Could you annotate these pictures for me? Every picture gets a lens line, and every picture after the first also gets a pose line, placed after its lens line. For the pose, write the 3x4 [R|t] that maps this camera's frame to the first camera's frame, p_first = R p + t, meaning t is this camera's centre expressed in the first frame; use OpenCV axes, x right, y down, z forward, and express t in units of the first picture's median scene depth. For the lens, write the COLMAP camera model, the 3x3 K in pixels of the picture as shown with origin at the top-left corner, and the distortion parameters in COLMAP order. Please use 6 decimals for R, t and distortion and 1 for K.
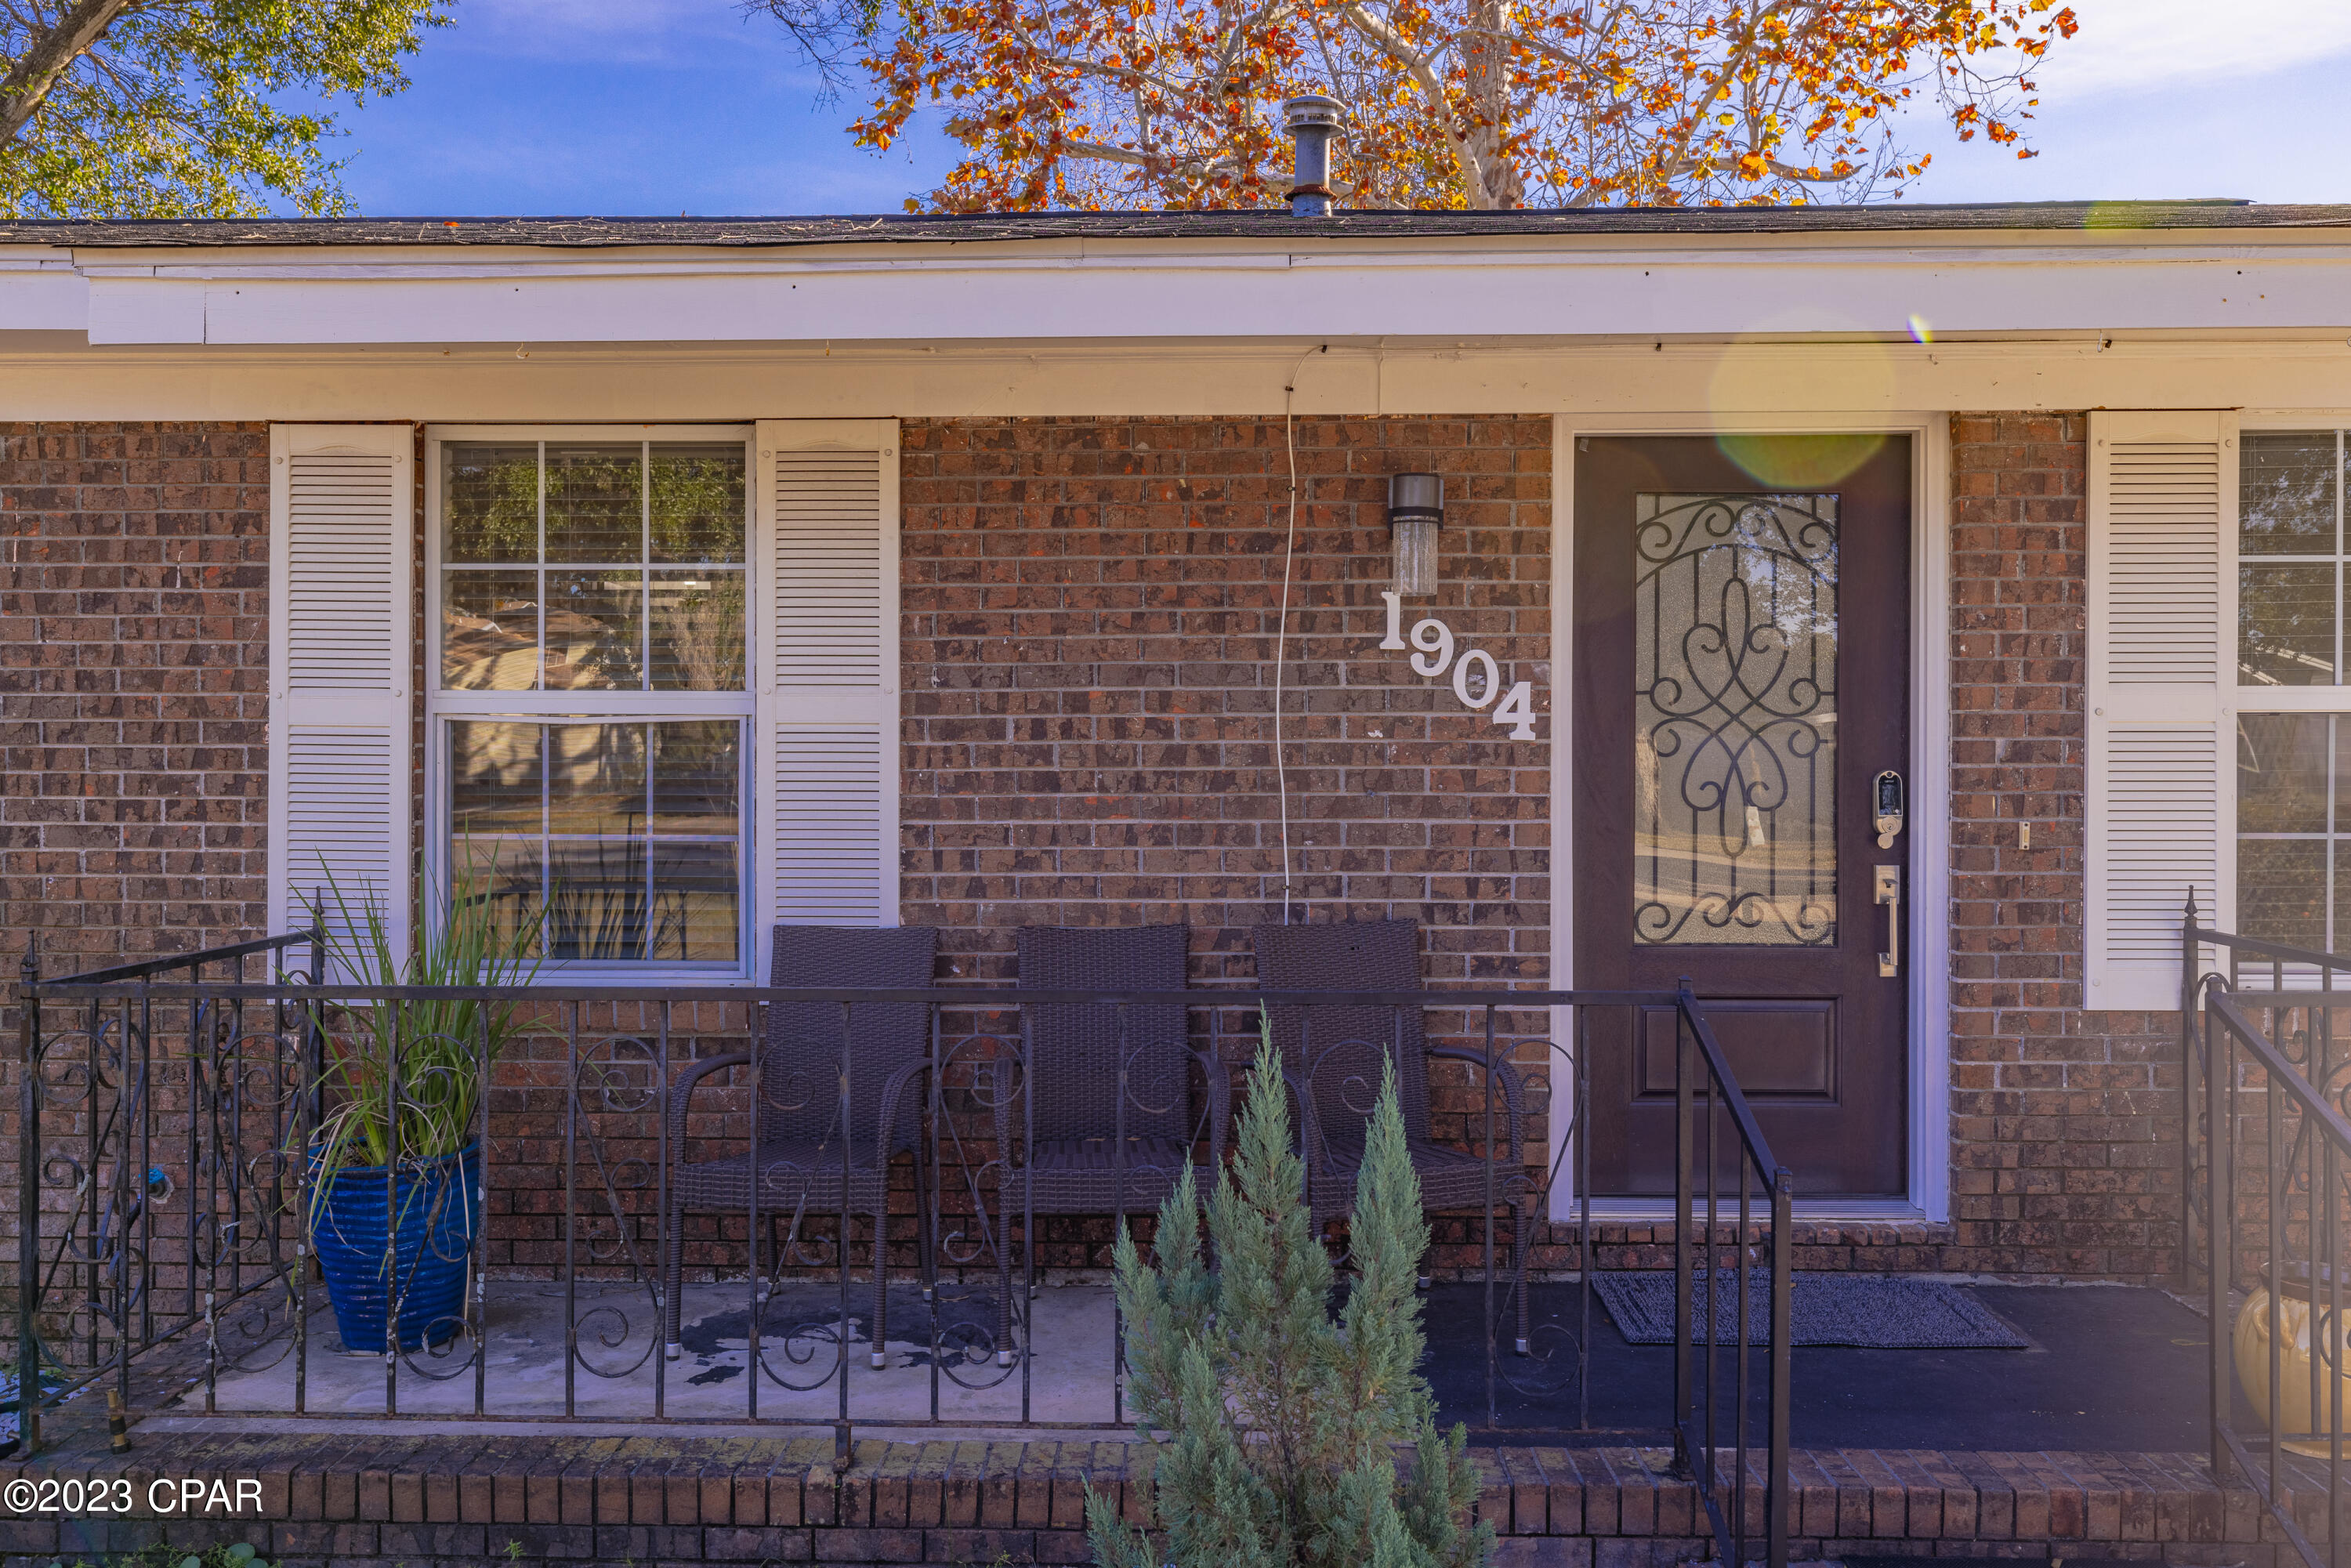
lens RADIAL K [[1928.5, 0, 1176.8], [0, 1928.5, 827.6], [0, 0, 1]] dist [-0.009812, -0.000019]
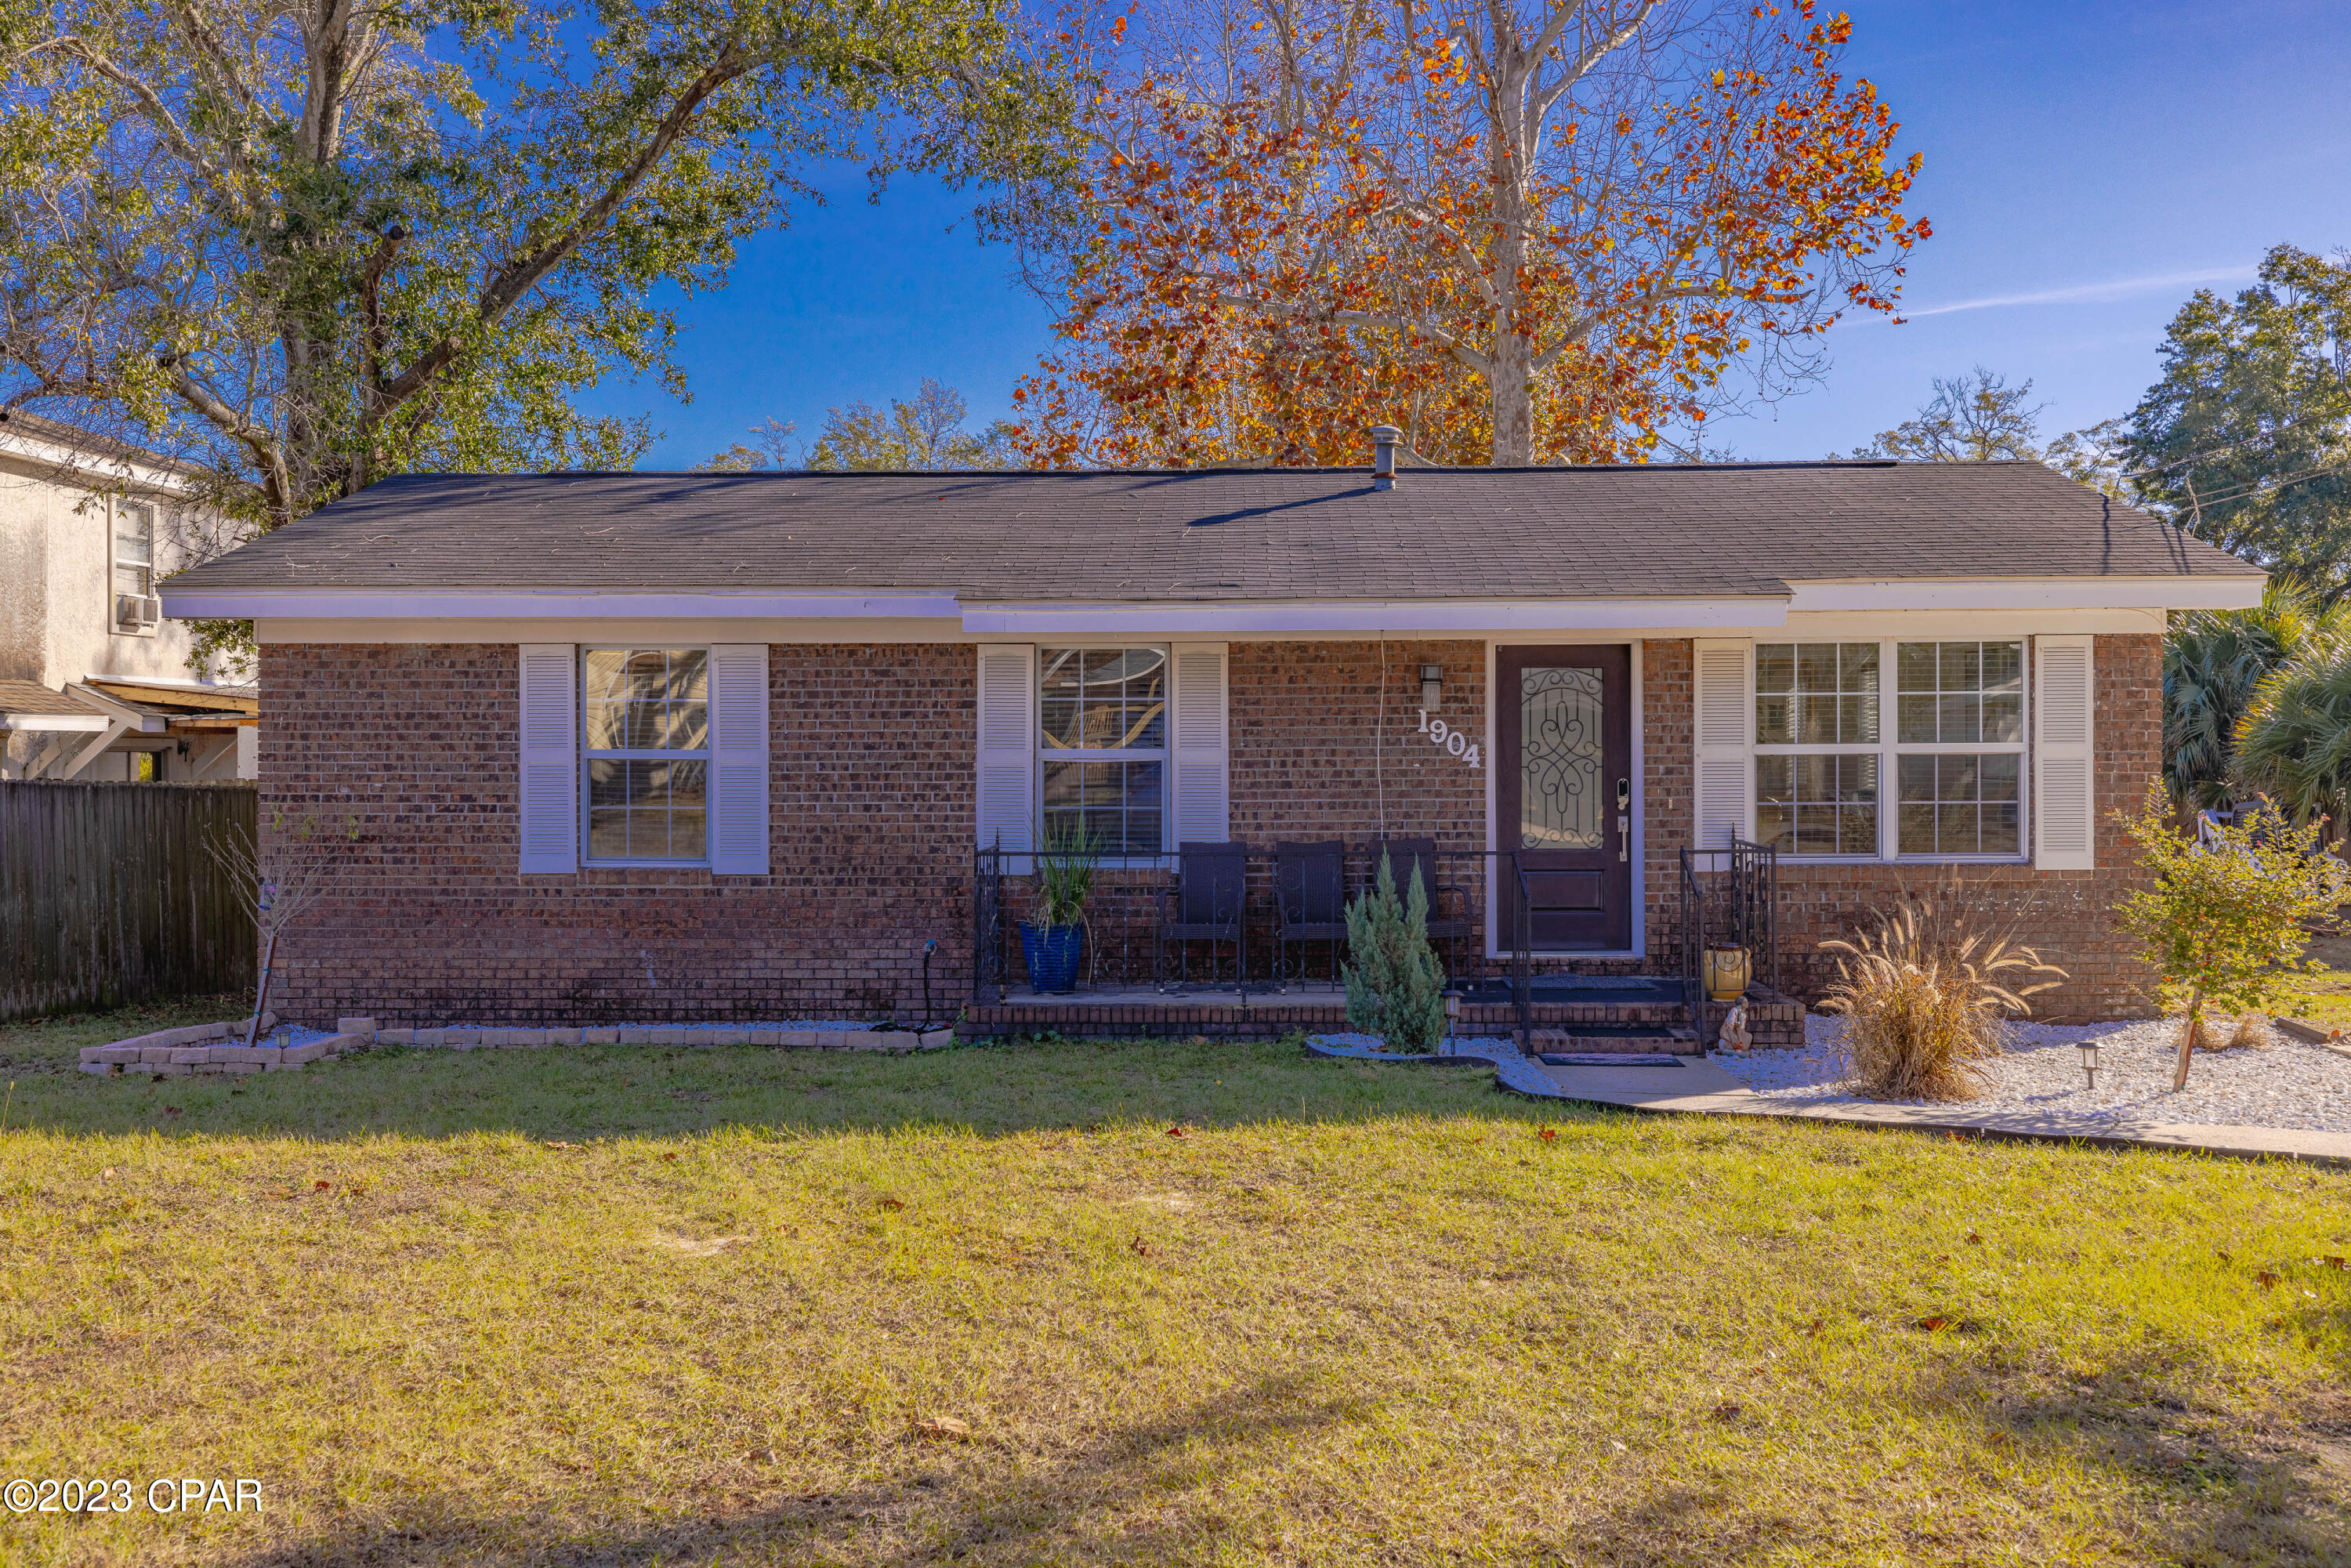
lens RADIAL K [[2355.9, 0, 1177.8], [0, 2355.9, 829.4], [0, 0, 1]] dist [0.062159, 0.014785]
pose [[0.999973, -0.004243, -0.006051, -0.192634], [0.004232, 0.999989, -0.001852, 0.040284], [0.006059, 0.001826, 0.999980, -2.102424]]
